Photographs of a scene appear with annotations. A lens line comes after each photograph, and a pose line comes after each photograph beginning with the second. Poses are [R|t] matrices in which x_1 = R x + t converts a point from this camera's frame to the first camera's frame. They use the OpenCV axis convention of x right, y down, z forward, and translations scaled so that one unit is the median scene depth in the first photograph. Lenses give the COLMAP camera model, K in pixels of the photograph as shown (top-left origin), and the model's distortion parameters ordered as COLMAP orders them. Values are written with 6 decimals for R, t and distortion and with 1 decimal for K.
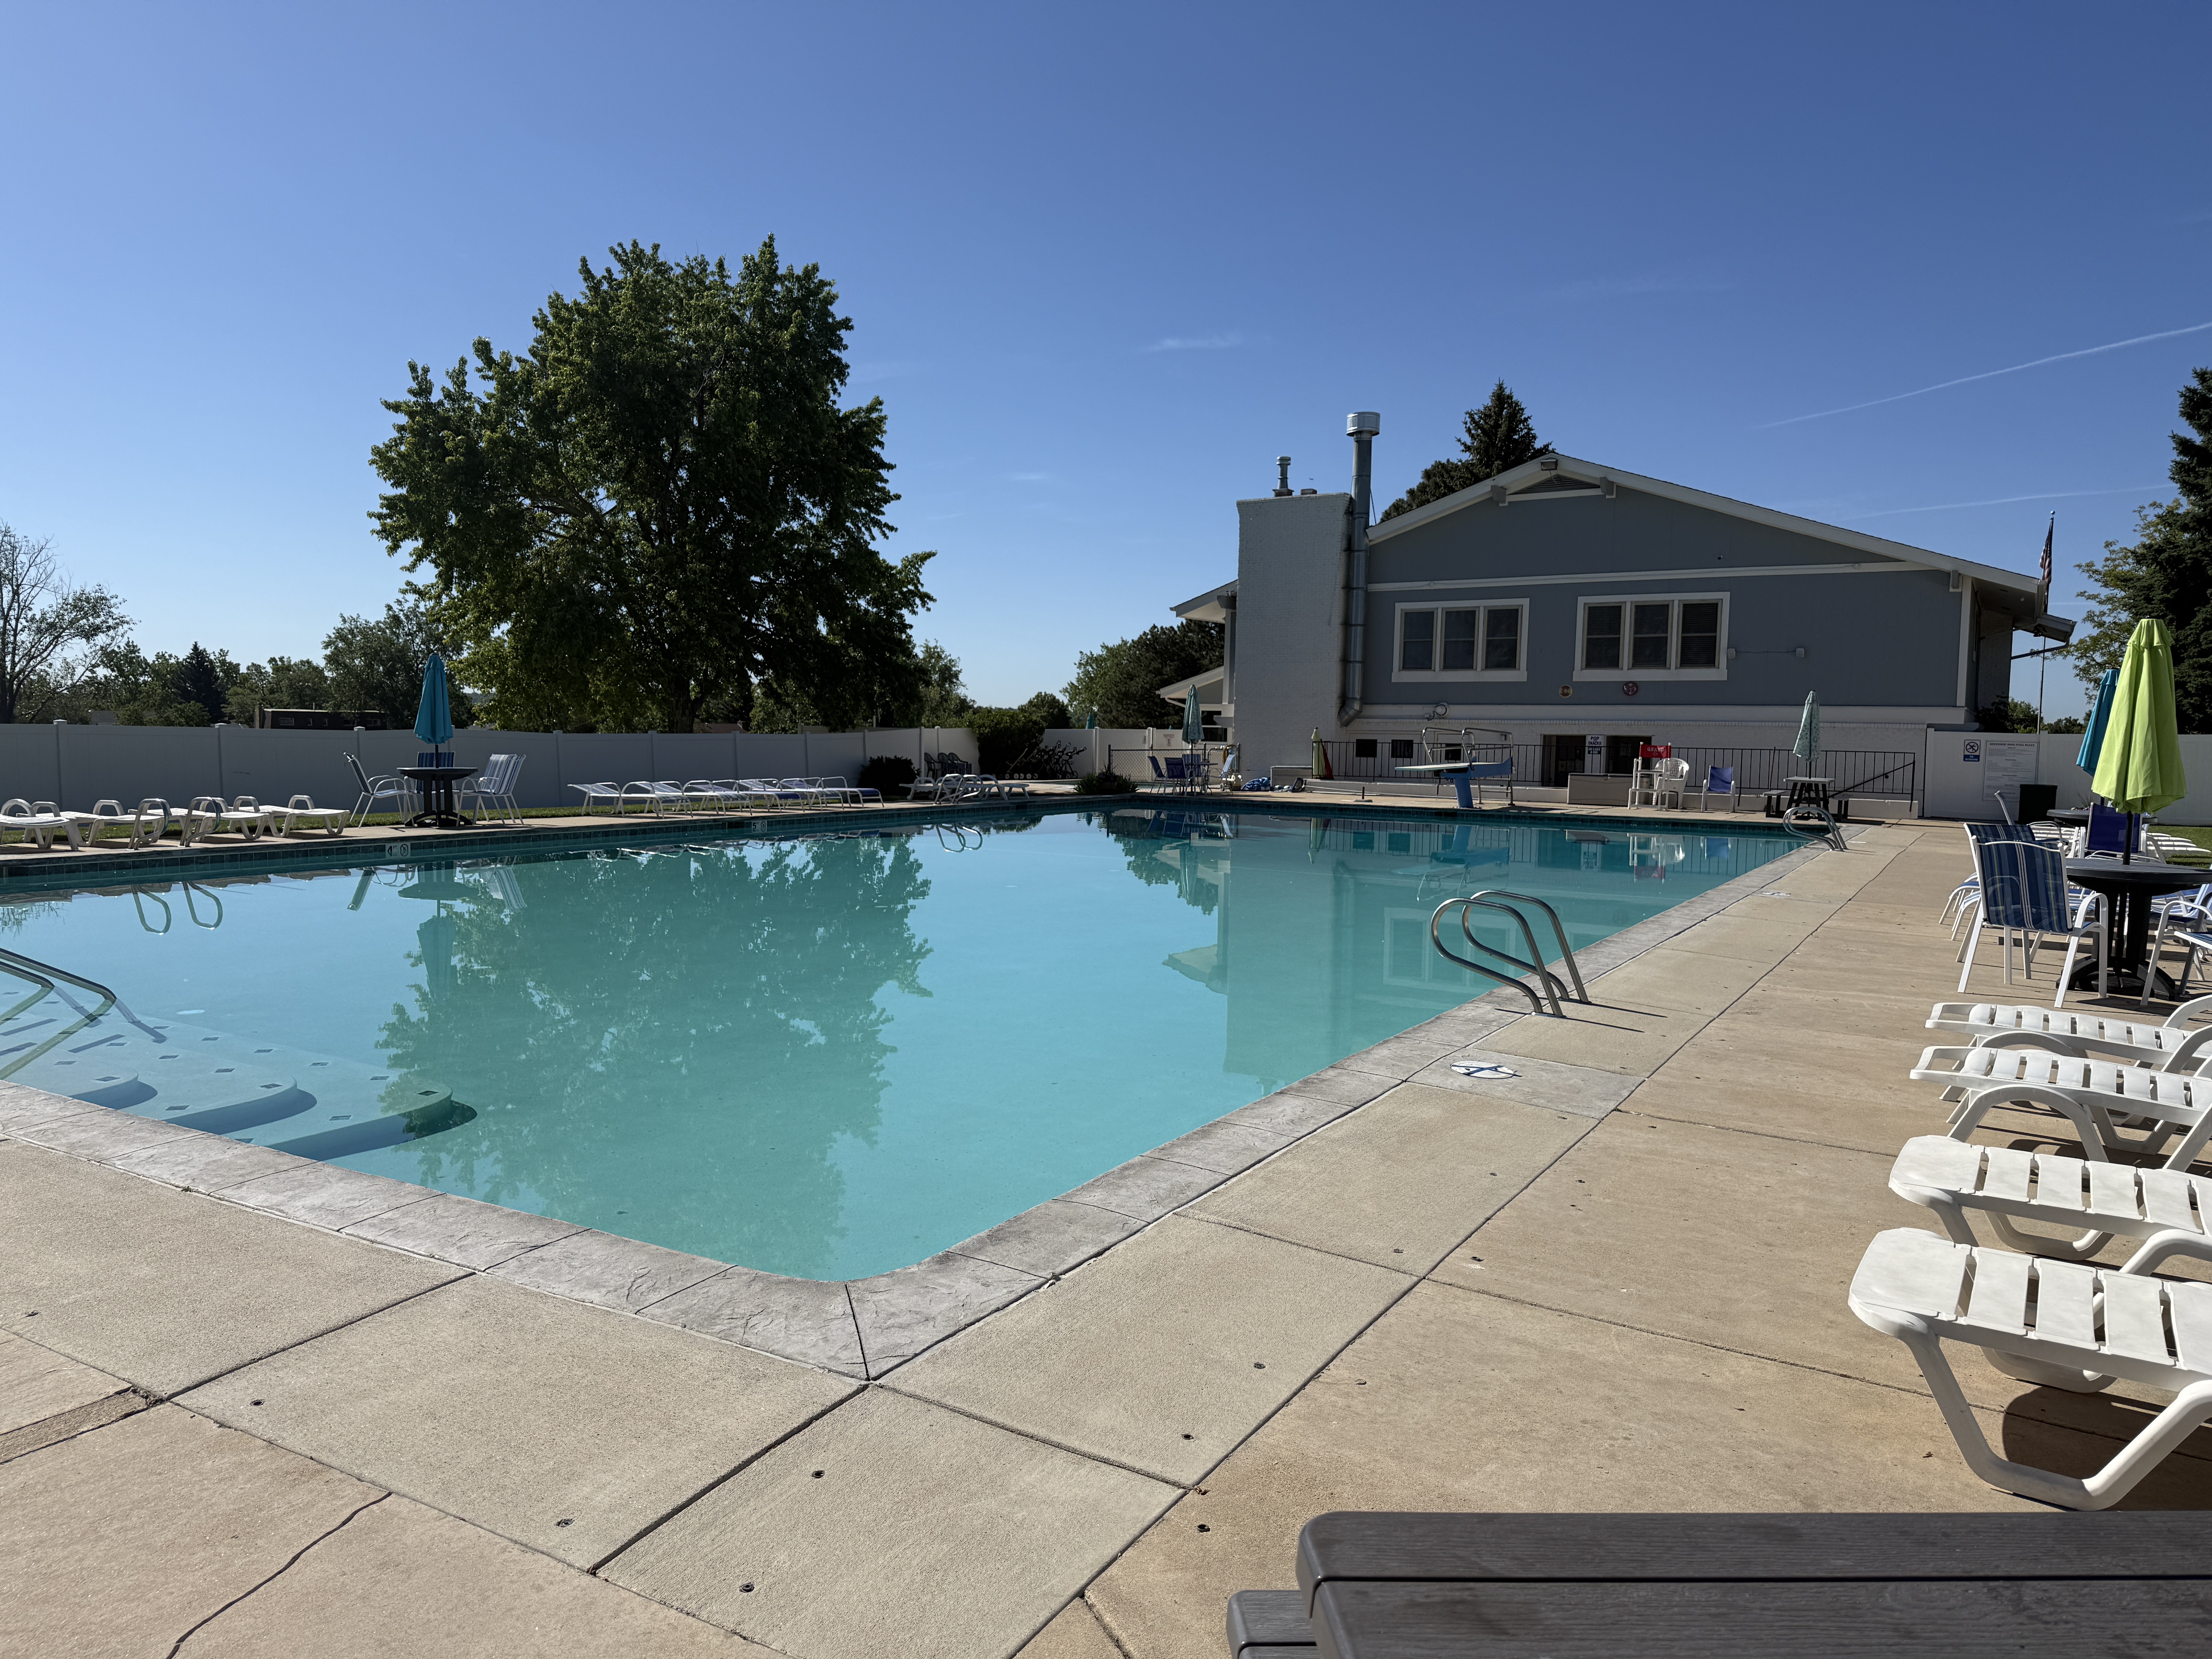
lens RADIAL K [[1541.3, 0, 1096.7], [0, 1541.3, 845.9], [0, 0, 1]] dist [0.046988, -0.047340]
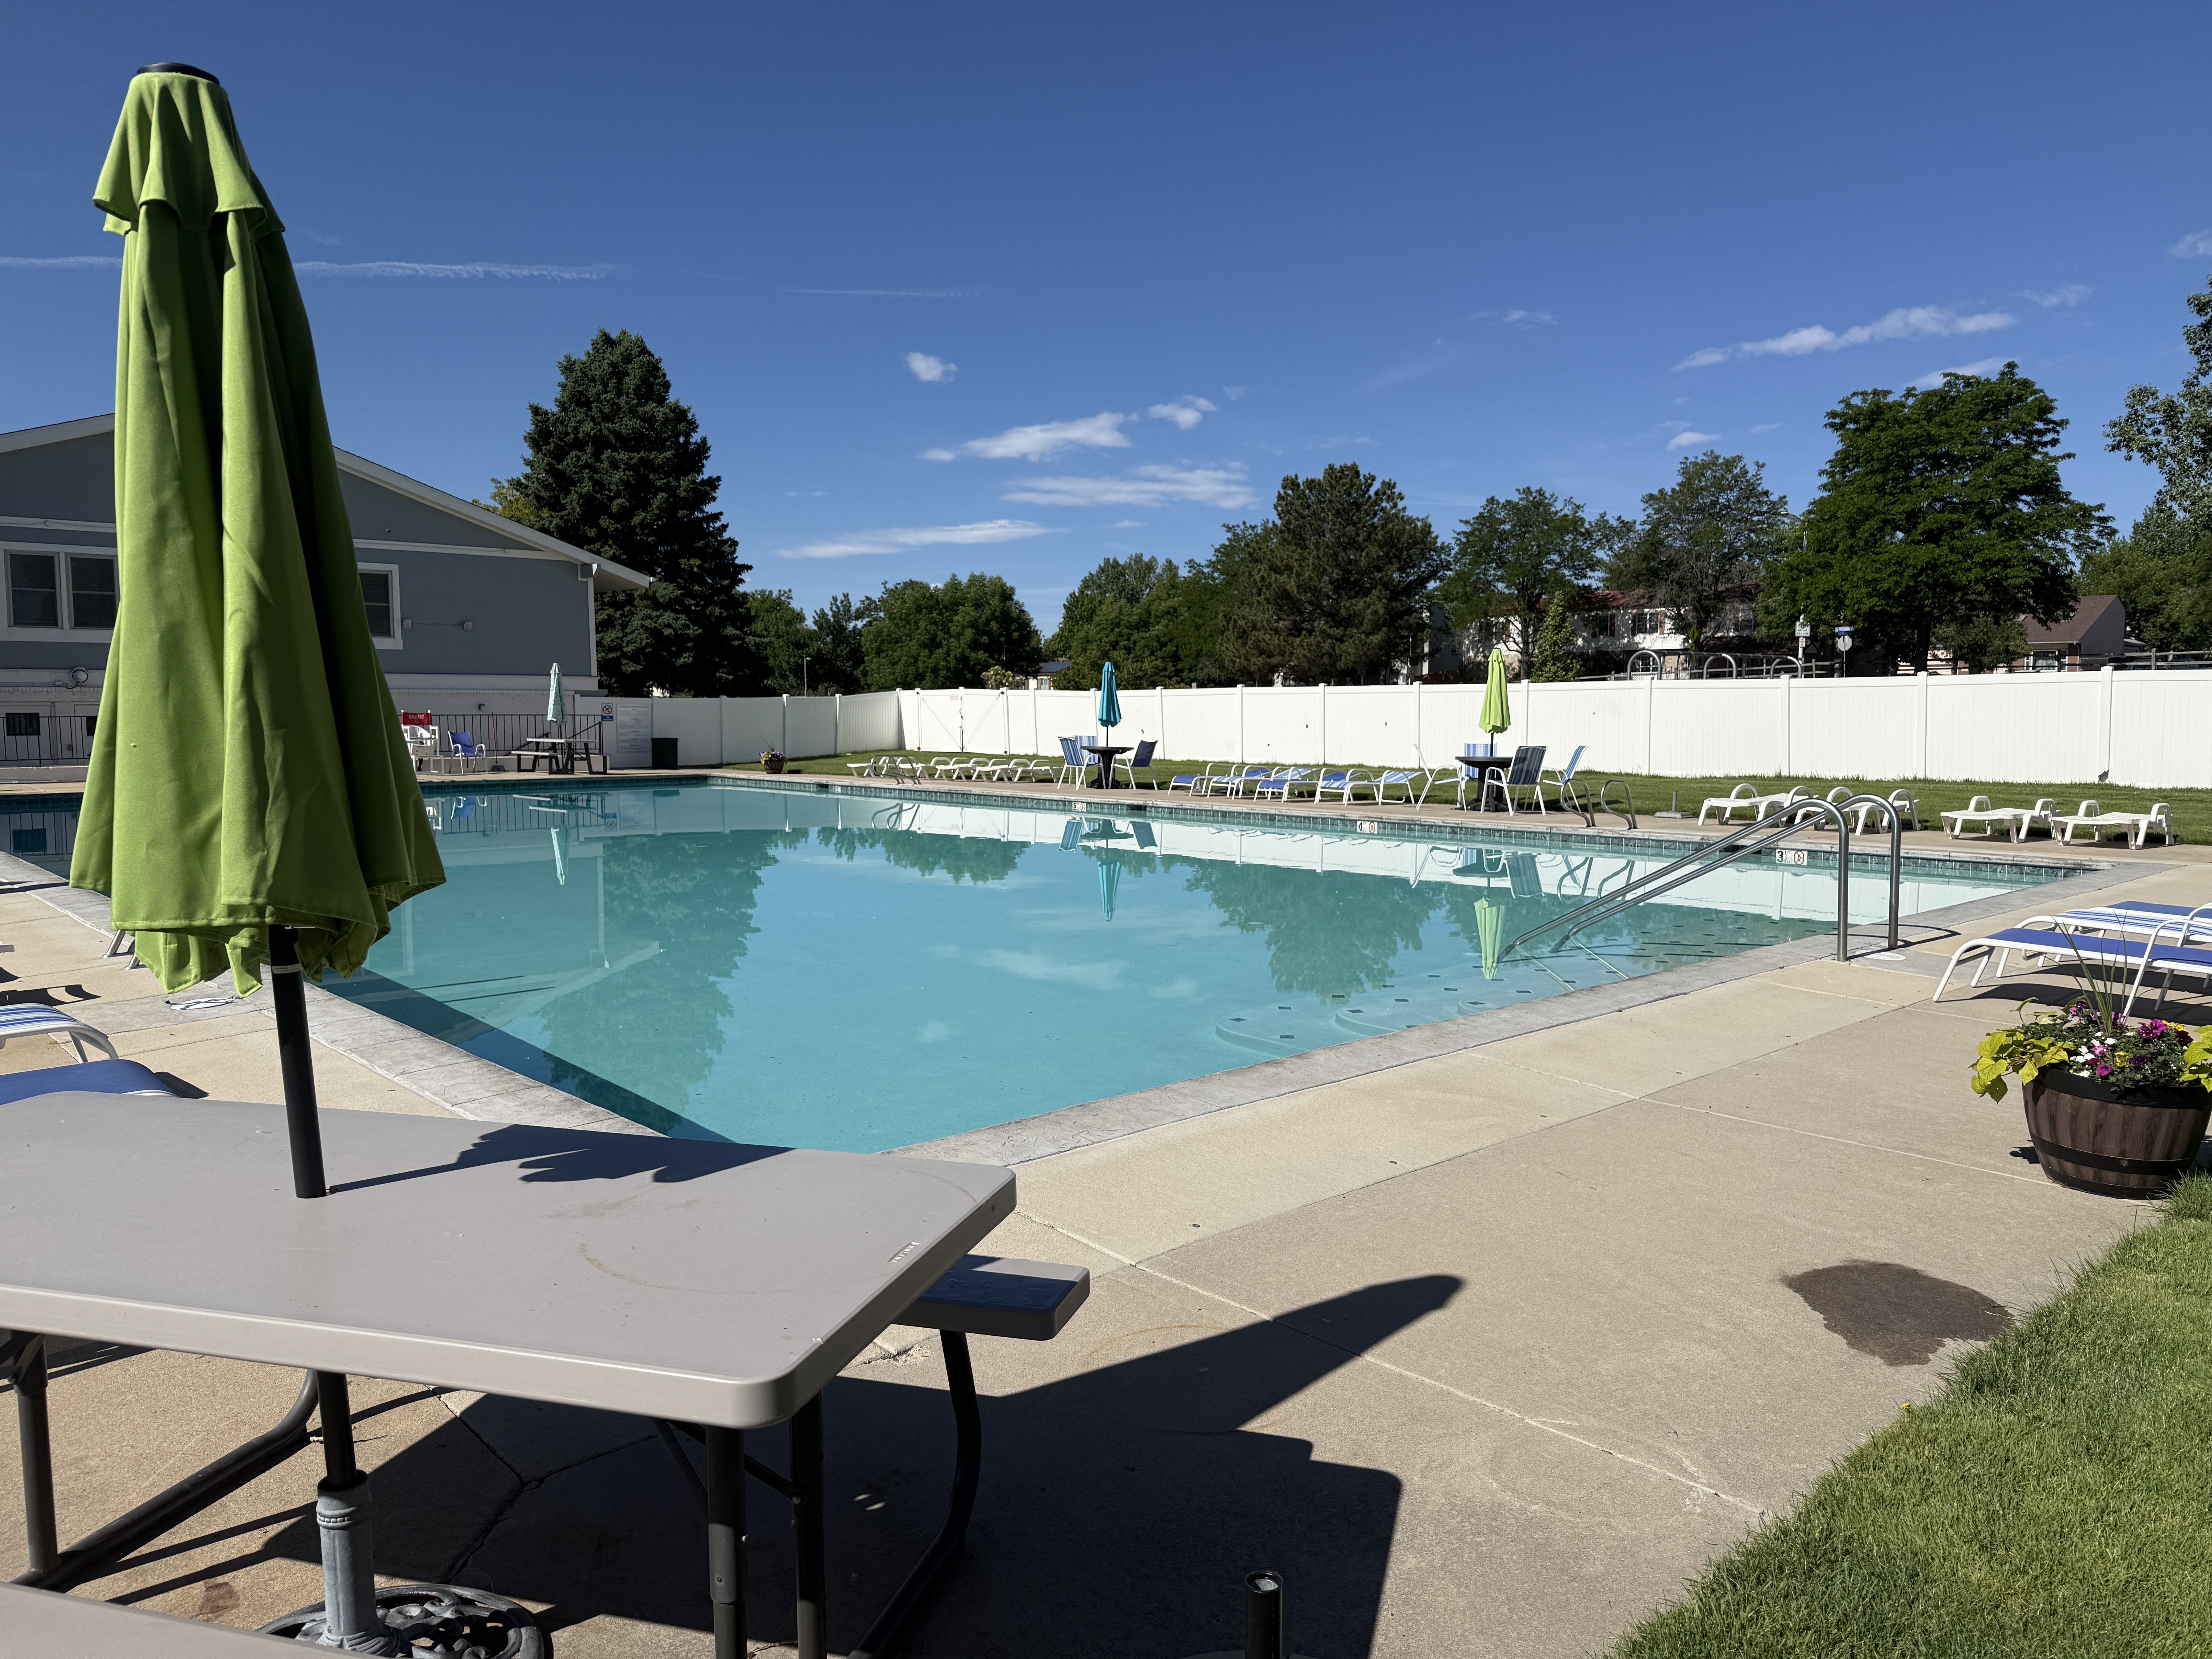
lens RADIAL K [[1541.3, 0, 1110.8], [0, 1541.3, 831.7], [0, 0, 1]] dist [0.046988, -0.047340]
pose [[0.270382, -0.094533, 0.958101, -0.438125], [0.076507, 0.994130, 0.076498, -0.025918], [-0.959709, 0.052618, 0.276027, 0.234991]]
